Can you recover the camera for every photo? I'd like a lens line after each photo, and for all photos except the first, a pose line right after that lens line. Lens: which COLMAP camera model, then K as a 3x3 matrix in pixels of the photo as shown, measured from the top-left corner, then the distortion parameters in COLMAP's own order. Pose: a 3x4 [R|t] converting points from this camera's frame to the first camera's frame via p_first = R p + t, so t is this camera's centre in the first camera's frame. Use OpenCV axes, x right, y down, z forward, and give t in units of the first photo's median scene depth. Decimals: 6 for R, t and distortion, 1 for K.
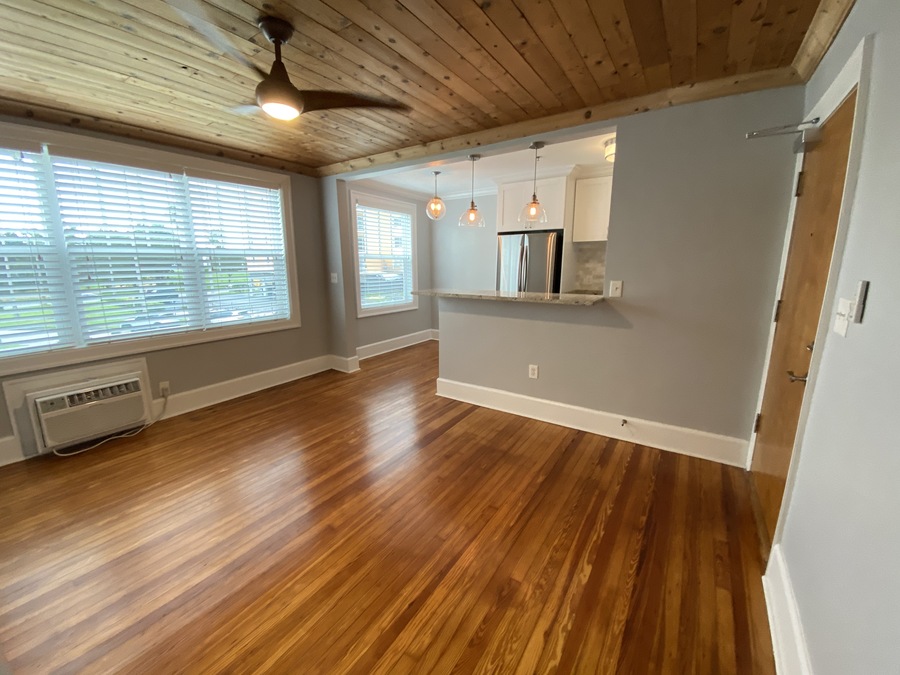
lens RADIAL K [[362.9, 0, 446.9], [0, 362.9, 338.0], [0, 0, 1]] dist [0.031555, -0.022497]
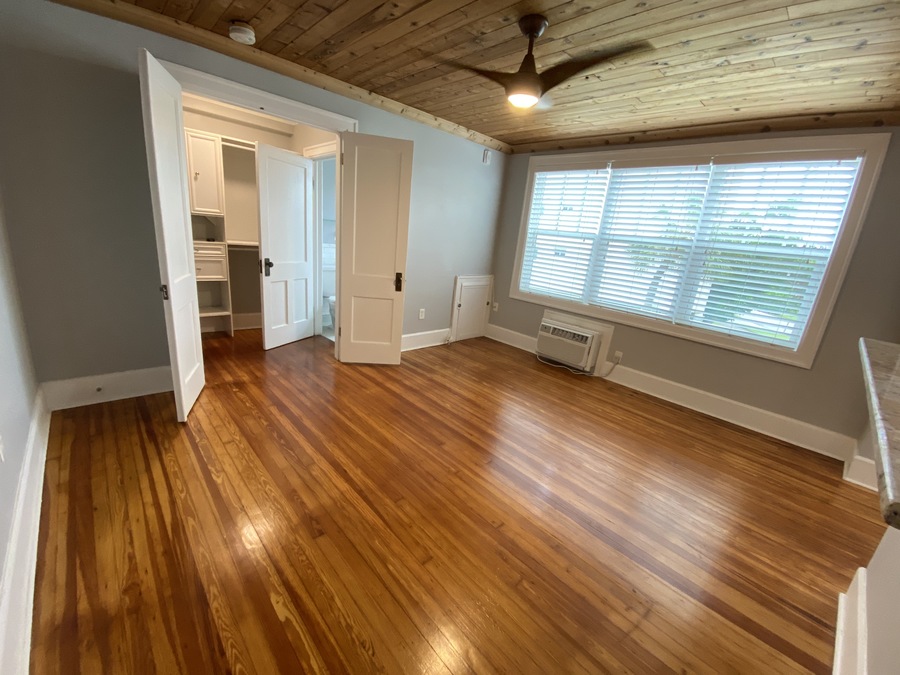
lens RADIAL K [[362.9, 0, 446.9], [0, 362.9, 338.0], [0, 0, 1]] dist [0.031555, -0.022497]
pose [[-0.219456, 0.255834, -0.941482, 0.546710], [-0.296762, 0.901775, 0.314219, -0.152390], [0.929393, 0.348353, -0.121978, 0.745746]]
